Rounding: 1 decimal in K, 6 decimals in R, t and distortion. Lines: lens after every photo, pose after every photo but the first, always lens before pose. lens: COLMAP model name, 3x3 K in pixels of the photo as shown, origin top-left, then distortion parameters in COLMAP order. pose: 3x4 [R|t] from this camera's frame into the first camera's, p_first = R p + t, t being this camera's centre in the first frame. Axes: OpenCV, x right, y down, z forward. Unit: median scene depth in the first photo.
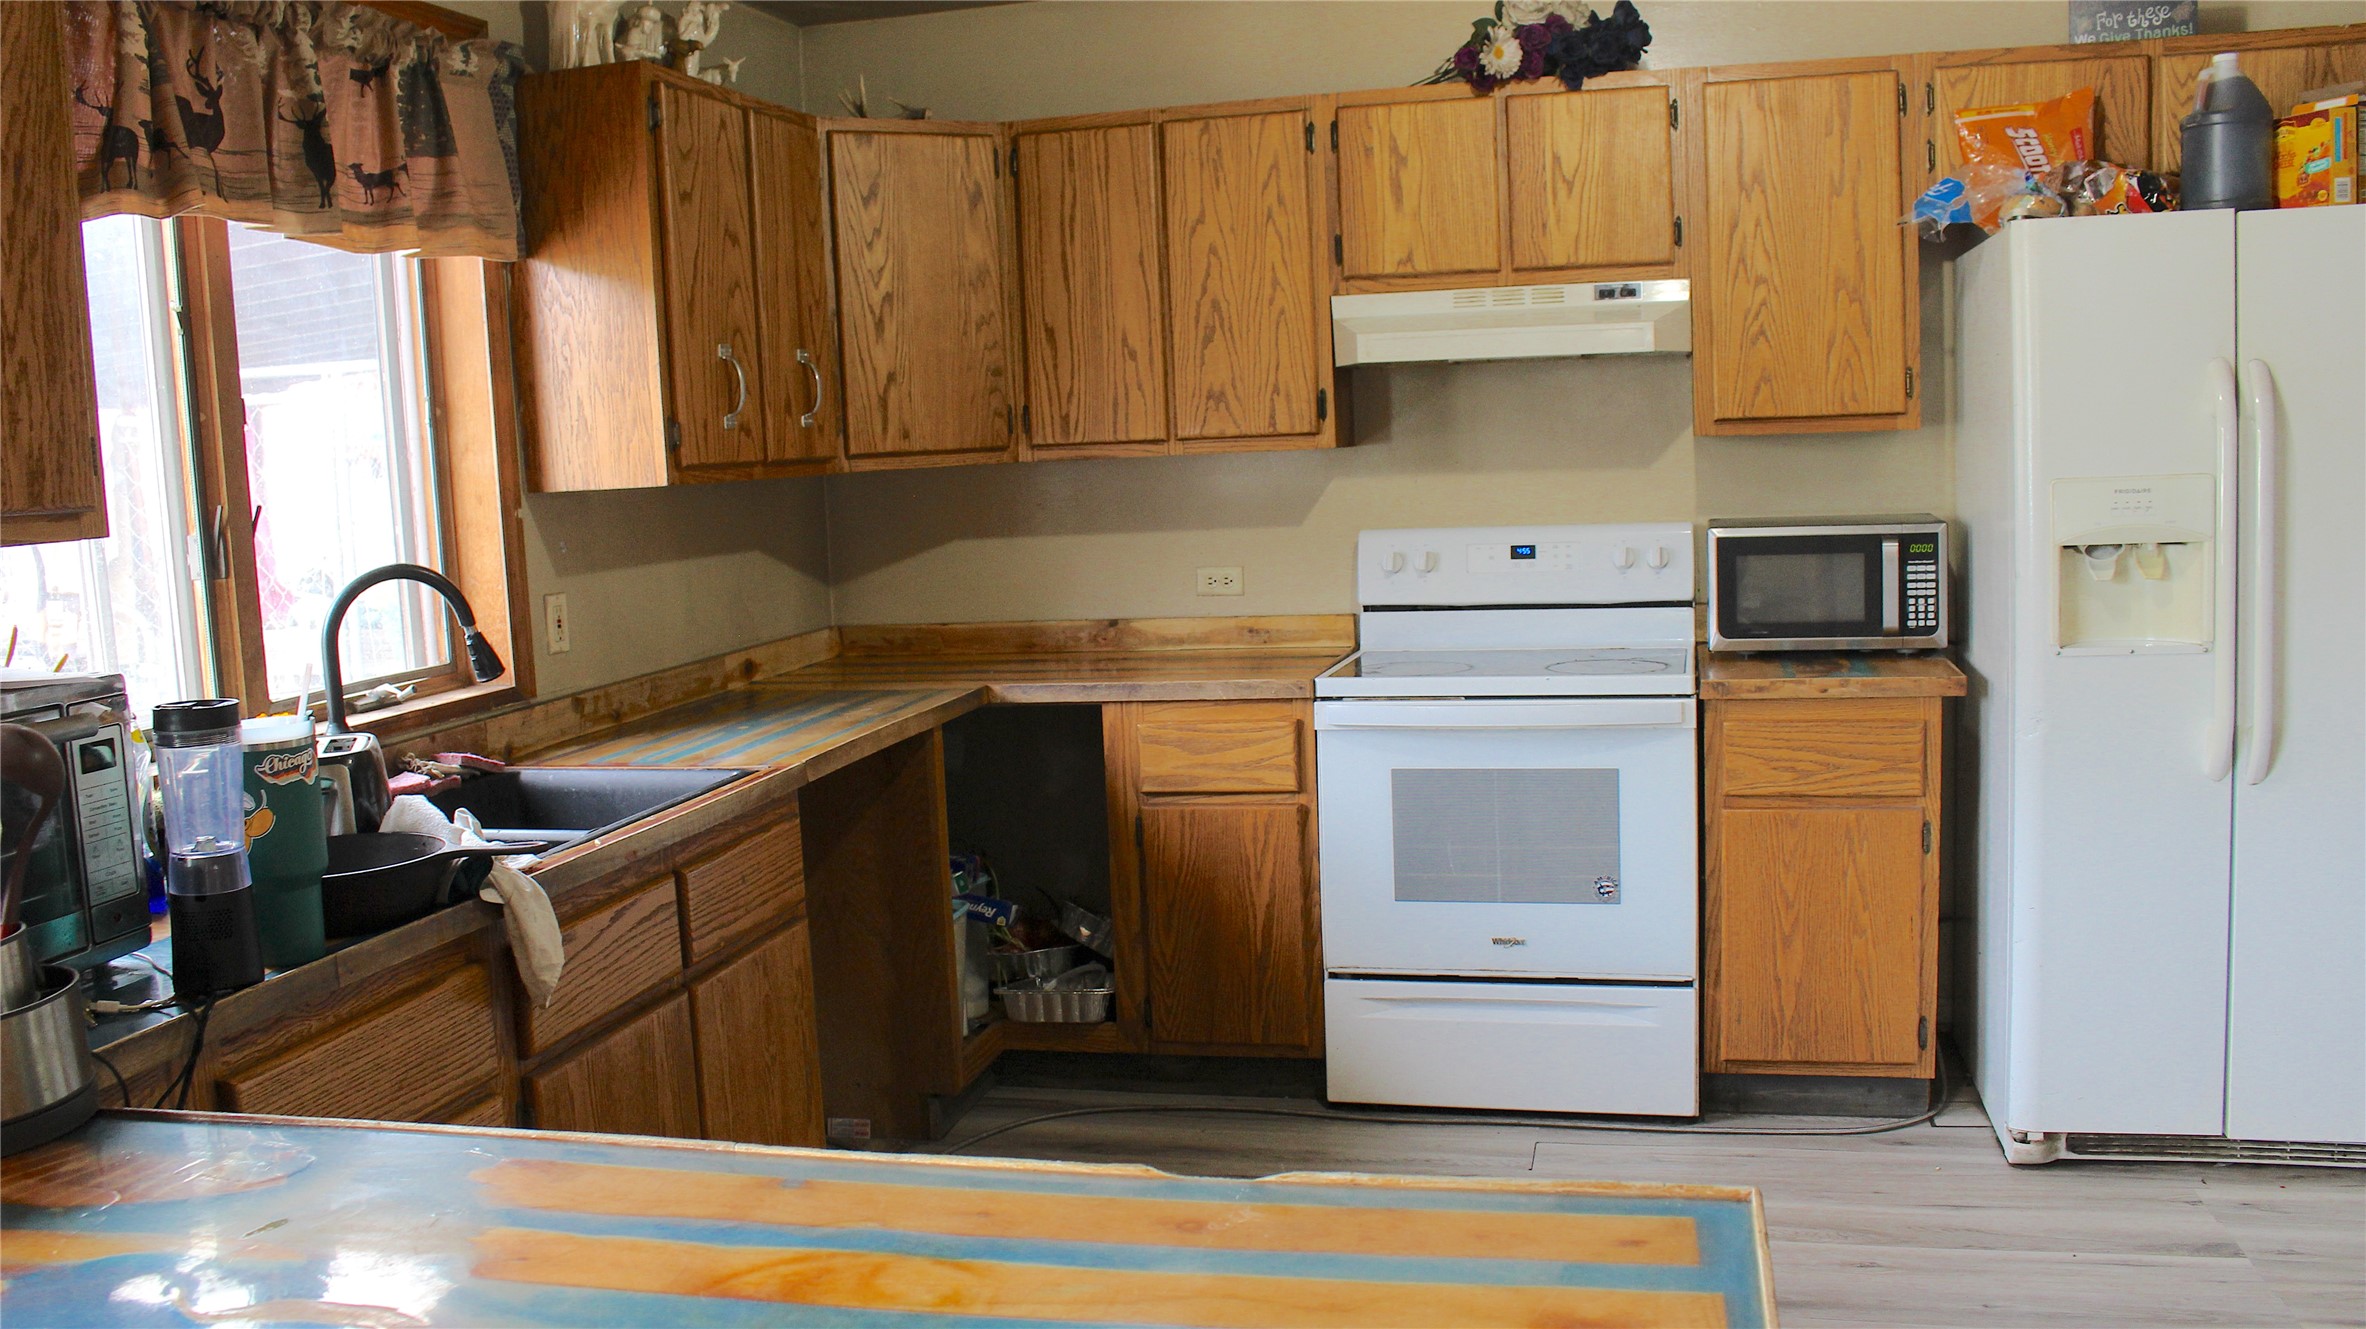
lens RADIAL K [[1907.1, 0, 1176.1], [0, 1907.1, 656.0], [0, 0, 1]] dist [-0.123502, 0.024454]
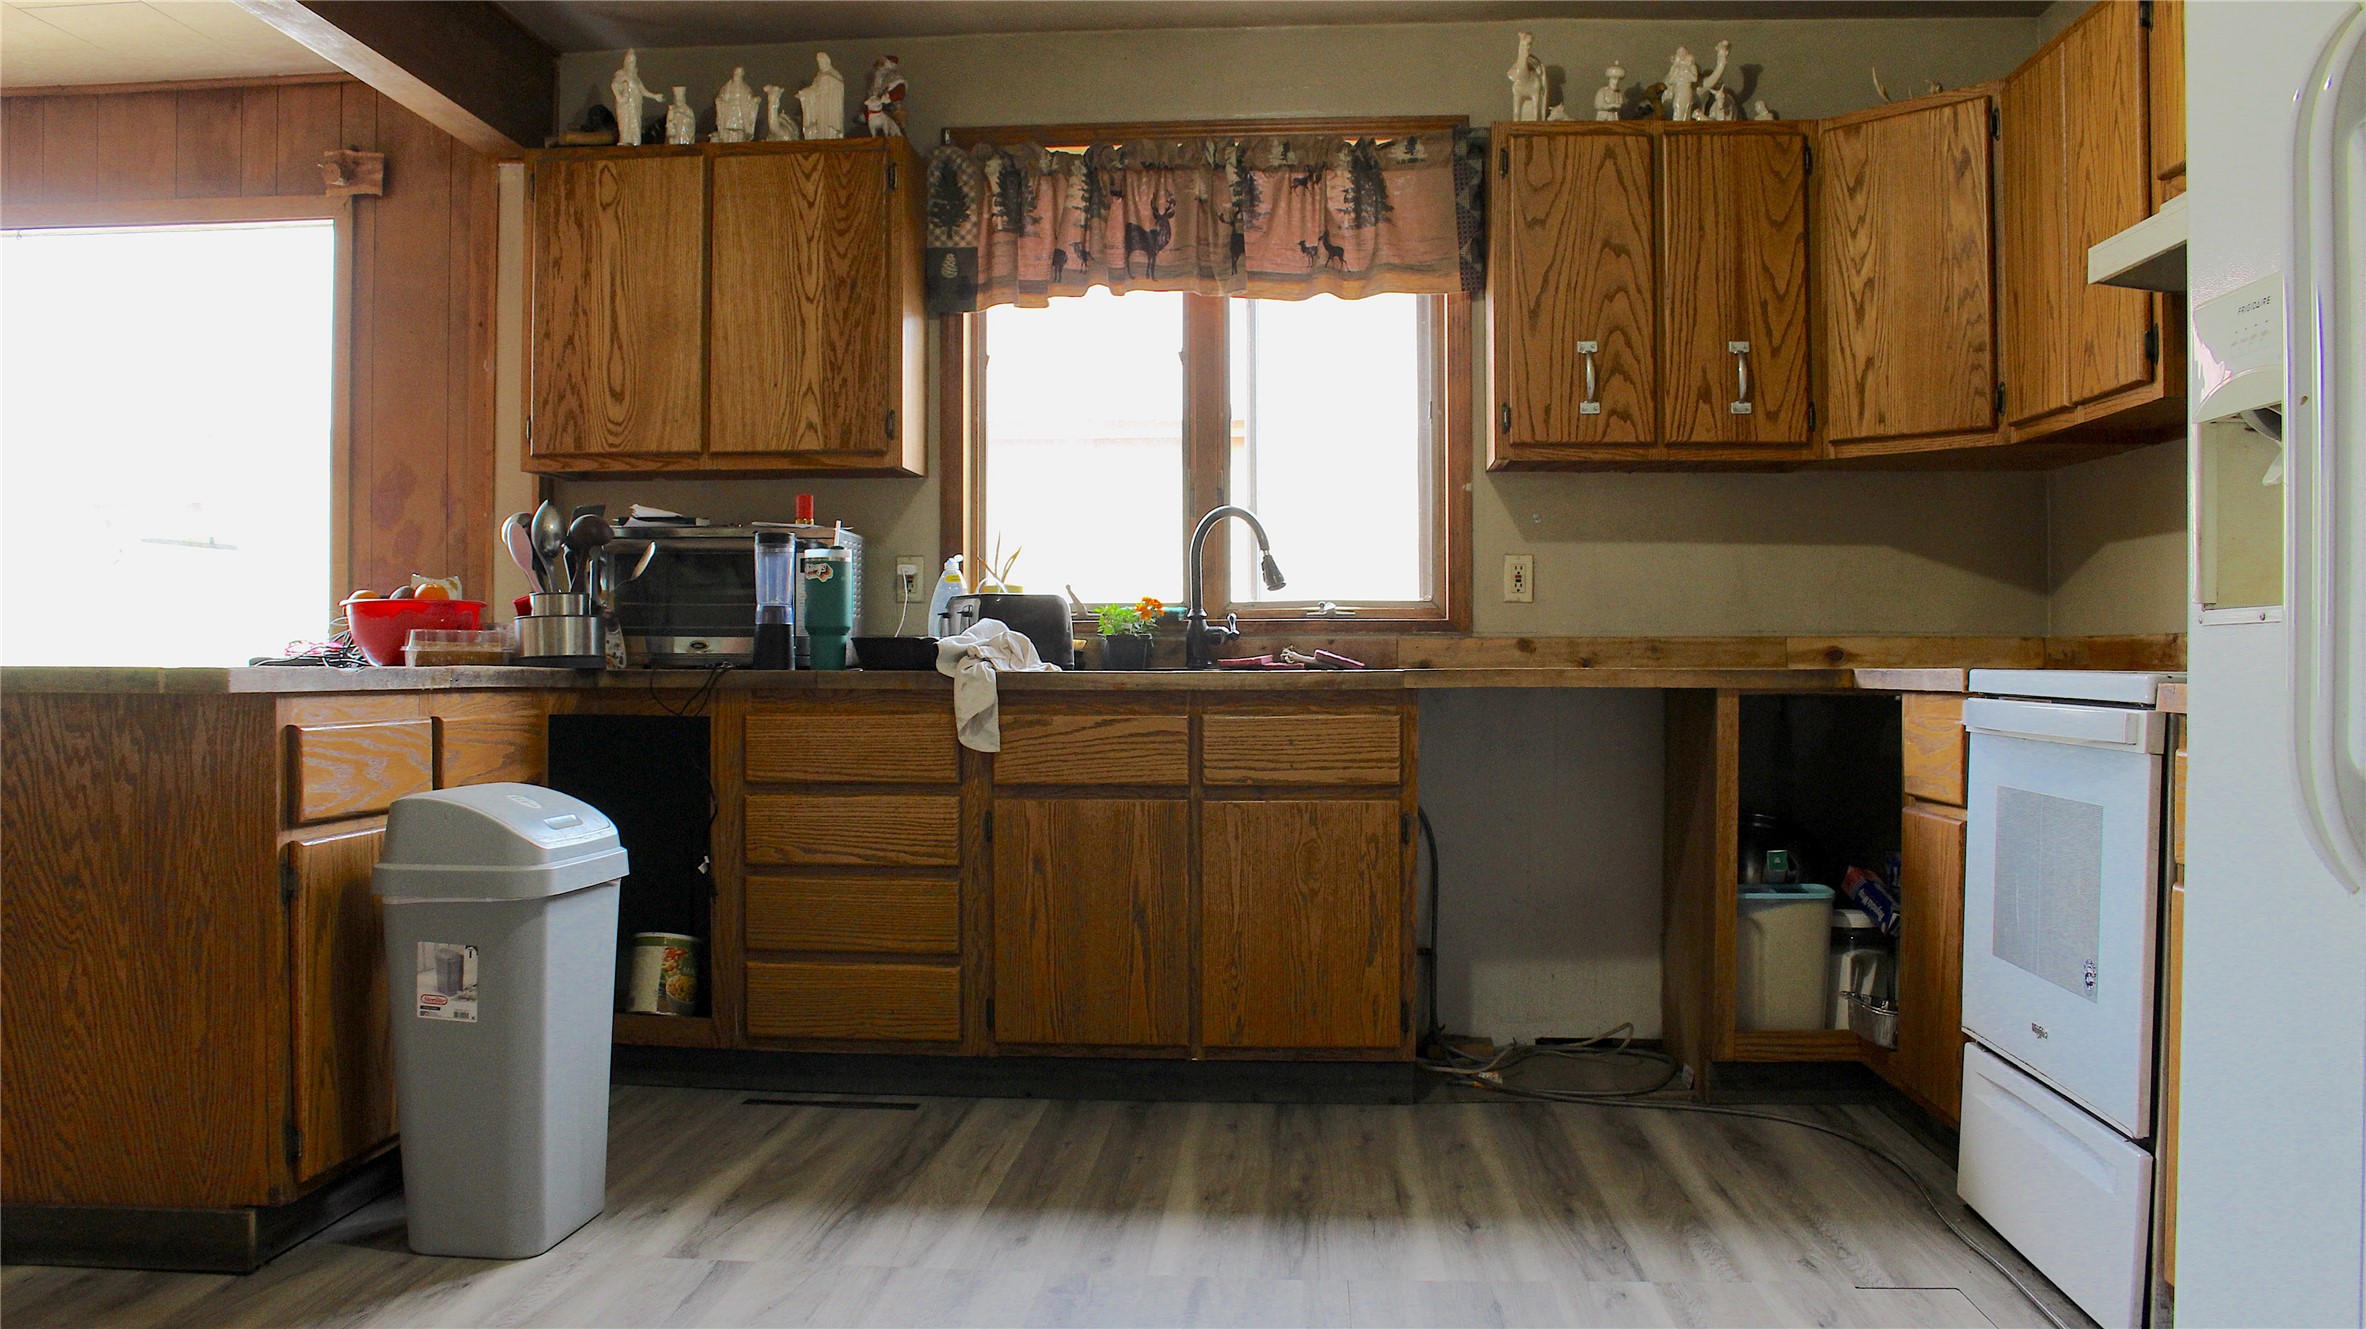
lens RADIAL K [[1907.1, 0, 1176.6], [0, 1907.1, 677.6], [0, 0, 1]] dist [-0.123502, 0.024454]
pose [[0.190978, 0.058720, -0.979836, 0.761234], [-0.119032, 0.992228, 0.036262, 0.025530], [0.974350, 0.109707, 0.196484, 0.476268]]
